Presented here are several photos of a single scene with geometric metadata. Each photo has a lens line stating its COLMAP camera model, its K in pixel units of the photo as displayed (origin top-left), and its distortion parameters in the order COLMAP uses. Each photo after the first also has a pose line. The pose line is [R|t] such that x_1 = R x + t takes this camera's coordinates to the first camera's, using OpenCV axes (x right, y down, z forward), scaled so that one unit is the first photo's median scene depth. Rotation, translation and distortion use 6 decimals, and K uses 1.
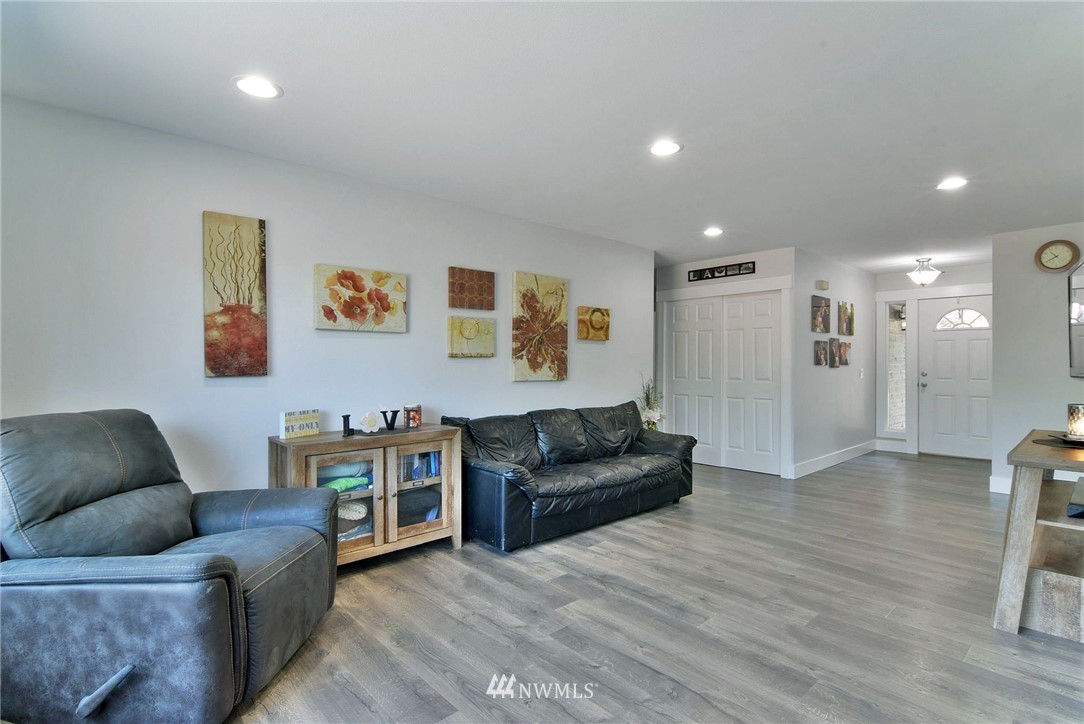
lens RADIAL K [[533.7, 0, 546.9], [0, 533.7, 364.0], [0, 0, 1]] dist [-0.000162, -0.001622]
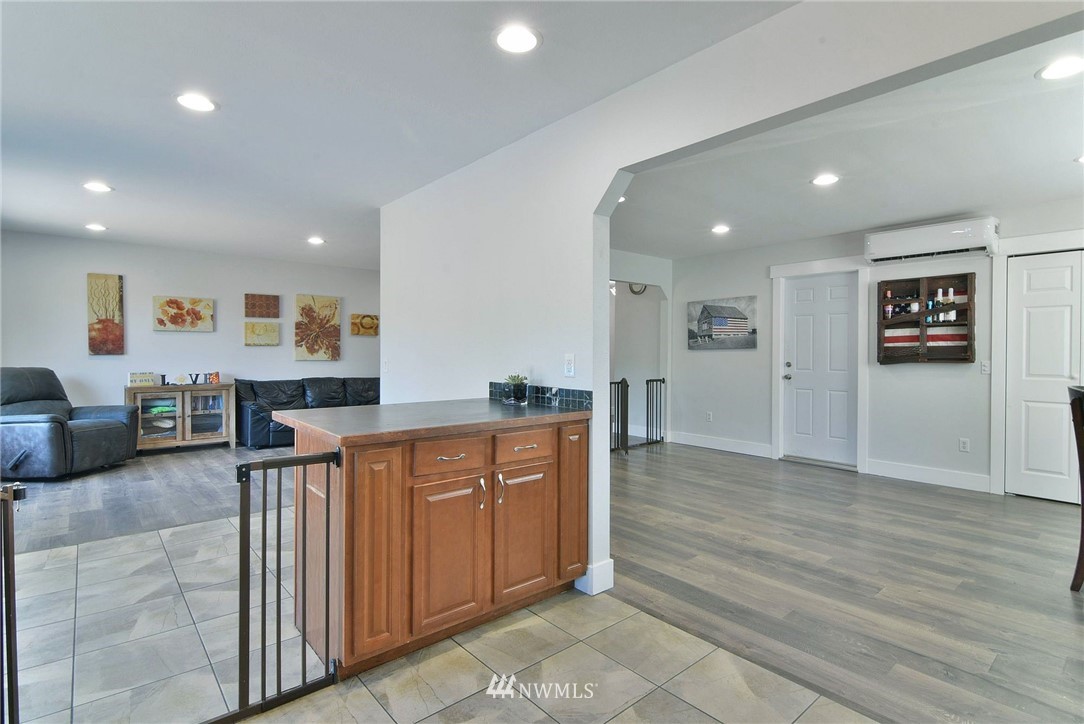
lens RADIAL K [[533.7, 0, 540.0], [0, 533.7, 358.3], [0, 0, 1]] dist [-0.000162, -0.001622]
pose [[0.999604, 0.005165, -0.027645, 0.962078], [-0.004900, 0.999941, 0.009673, 0.008297], [0.027693, -0.009533, 0.999571, -0.833422]]
